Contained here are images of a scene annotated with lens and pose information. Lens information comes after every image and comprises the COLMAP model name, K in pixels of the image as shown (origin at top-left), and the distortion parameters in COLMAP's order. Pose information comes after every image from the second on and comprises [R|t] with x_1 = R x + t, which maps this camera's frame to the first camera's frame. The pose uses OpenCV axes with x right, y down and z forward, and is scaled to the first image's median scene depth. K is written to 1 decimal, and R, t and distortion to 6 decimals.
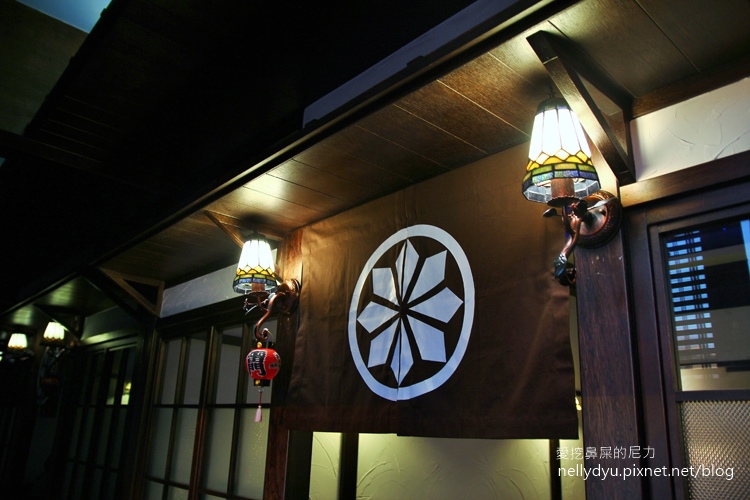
lens RADIAL K [[586.6, 0, 375.0], [0, 586.6, 250.0], [0, 0, 1]] dist [-0.090112, 0.004049]
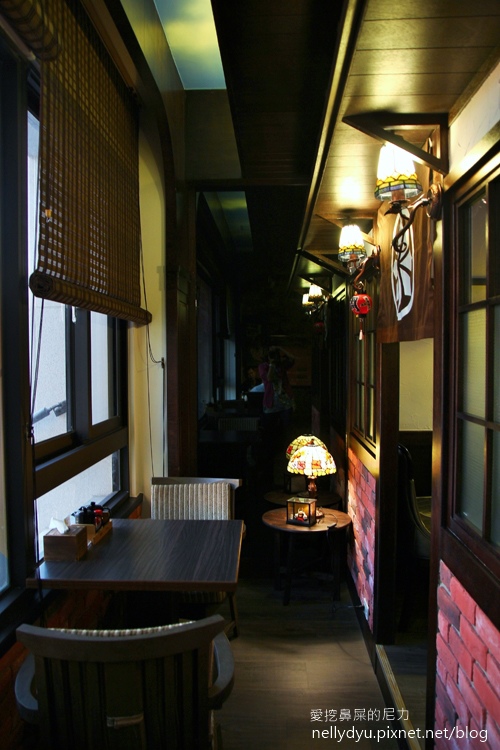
lens RADIAL K [[586.6, 0, 250.0], [0, 586.6, 375.0], [0, 0, 1]] dist [-0.090112, 0.004049]
pose [[0.713958, -0.023958, -0.699779, 0.651873], [0.250607, 0.941951, 0.223435, -0.050566], [0.653804, -0.334893, 0.678518, -0.316417]]
